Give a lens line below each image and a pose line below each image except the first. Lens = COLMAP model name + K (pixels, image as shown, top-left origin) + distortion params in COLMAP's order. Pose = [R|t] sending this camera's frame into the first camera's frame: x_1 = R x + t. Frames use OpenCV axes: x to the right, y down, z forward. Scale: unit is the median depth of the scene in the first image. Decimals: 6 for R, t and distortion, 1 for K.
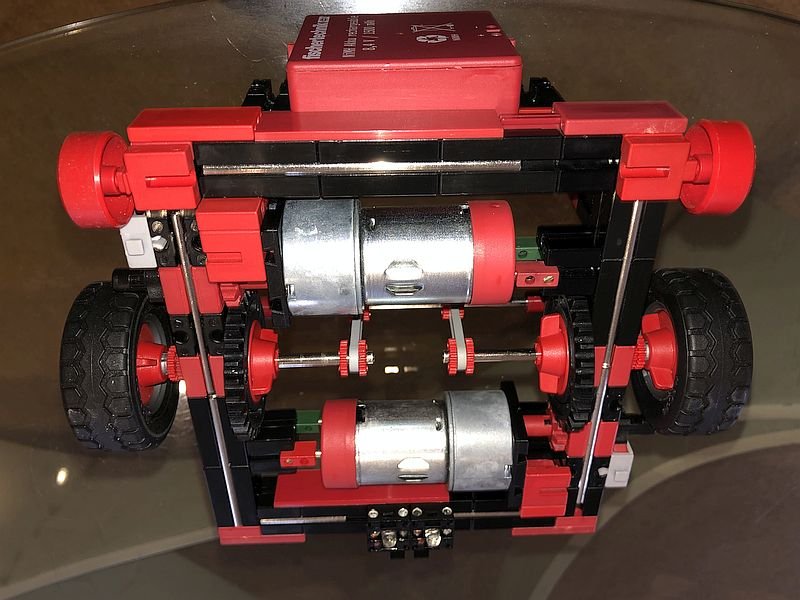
lens RADIAL K [[690.9, 0, 400.0], [0, 690.9, 300.0], [0, 0, 1]] dist [-0.018156, -0.010866]
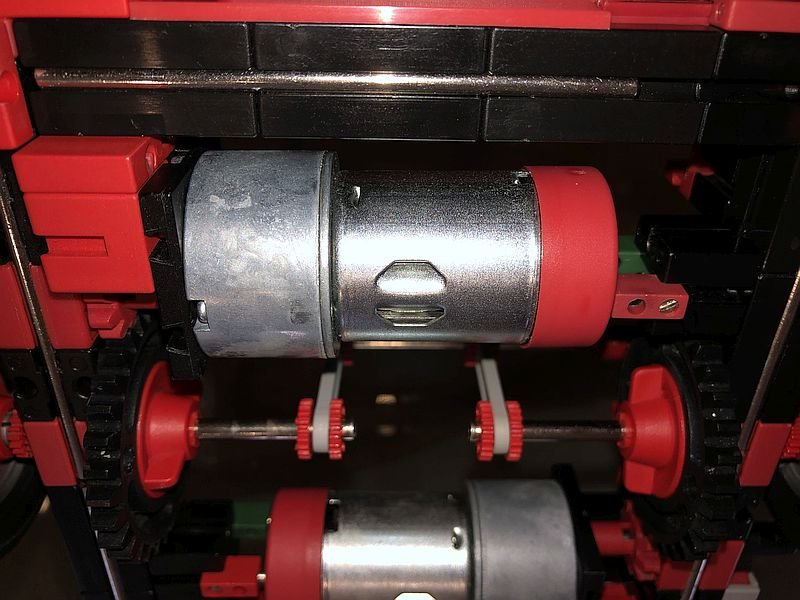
lens RADIAL K [[690.9, 0, 400.0], [0, 690.9, 300.0], [0, 0, 1]] dist [-0.018156, -0.010866]
pose [[0.999549, 0.029940, 0.002386, -0.003114], [-0.029796, 0.998465, -0.046697, -0.002349], [-0.003781, 0.046605, 0.998906, 0.394193]]
